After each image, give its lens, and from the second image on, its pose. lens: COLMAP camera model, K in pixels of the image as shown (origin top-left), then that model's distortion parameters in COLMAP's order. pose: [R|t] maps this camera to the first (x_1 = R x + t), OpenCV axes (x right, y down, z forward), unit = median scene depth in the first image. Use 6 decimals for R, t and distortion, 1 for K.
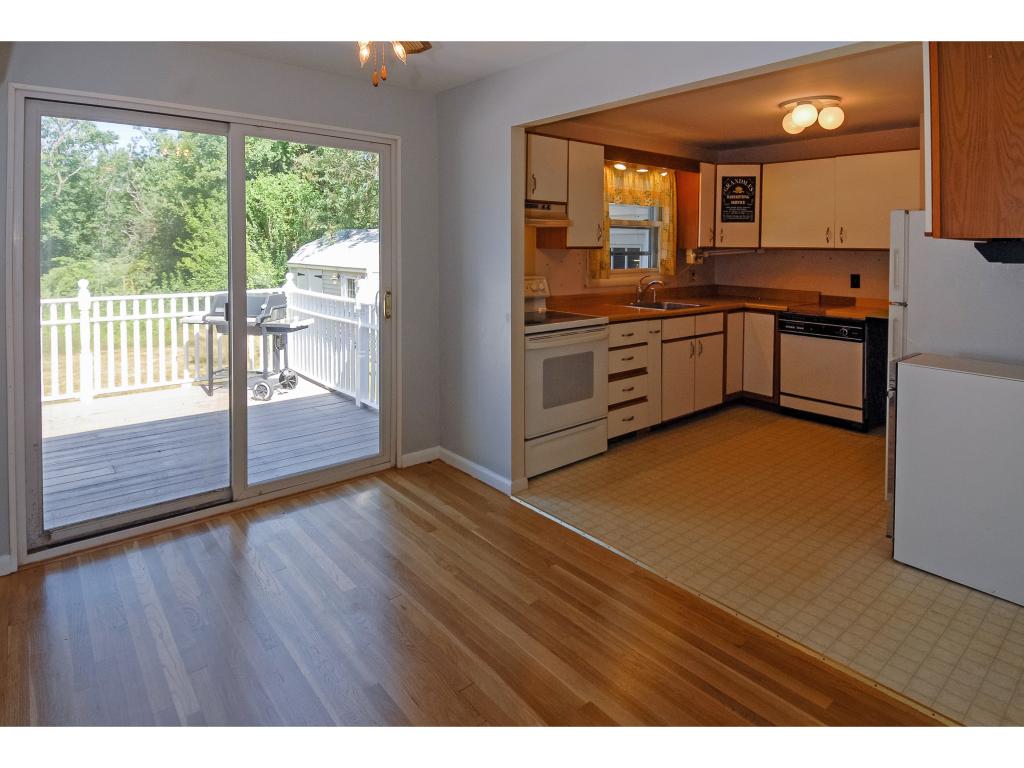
lens RADIAL K [[595.2, 0, 489.2], [0, 595.2, 263.8], [0, 0, 1]] dist [0.006817, 0.000863]
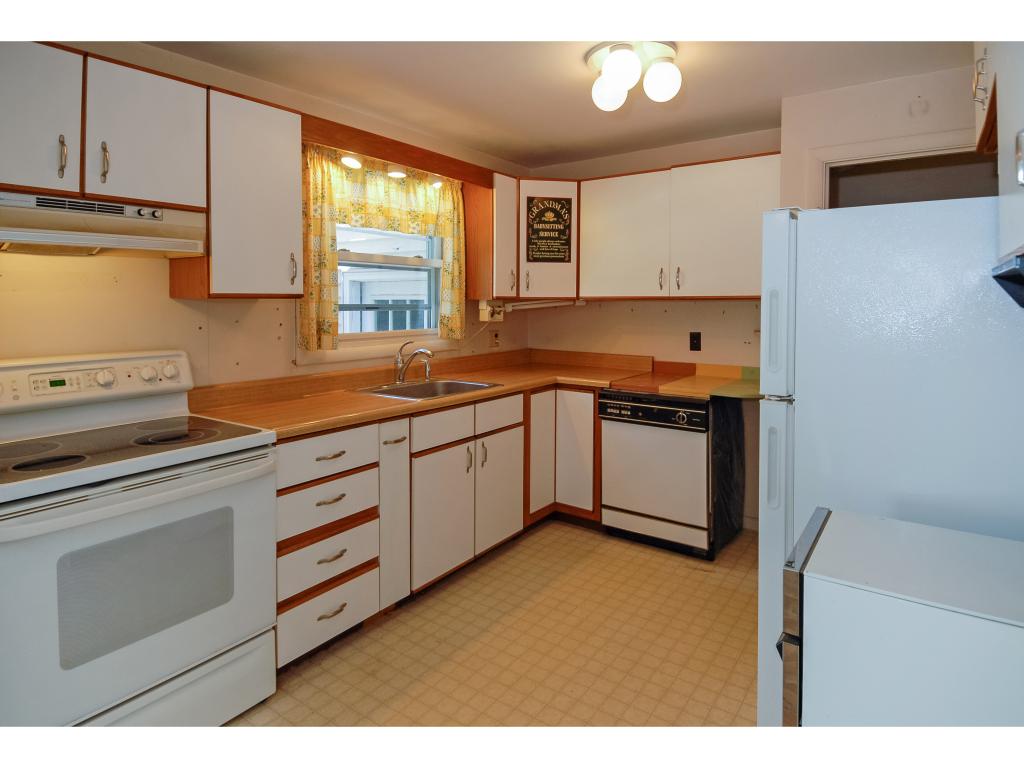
lens RADIAL K [[574.4, 0, 534.7], [0, 574.4, 332.3], [0, 0, 1]] dist [0.051315, -0.050539]
pose [[0.959120, -0.021150, 0.282208, 0.220574], [0.014797, 0.999587, 0.024622, -0.003363], [-0.282612, -0.019439, 0.959037, 0.370349]]
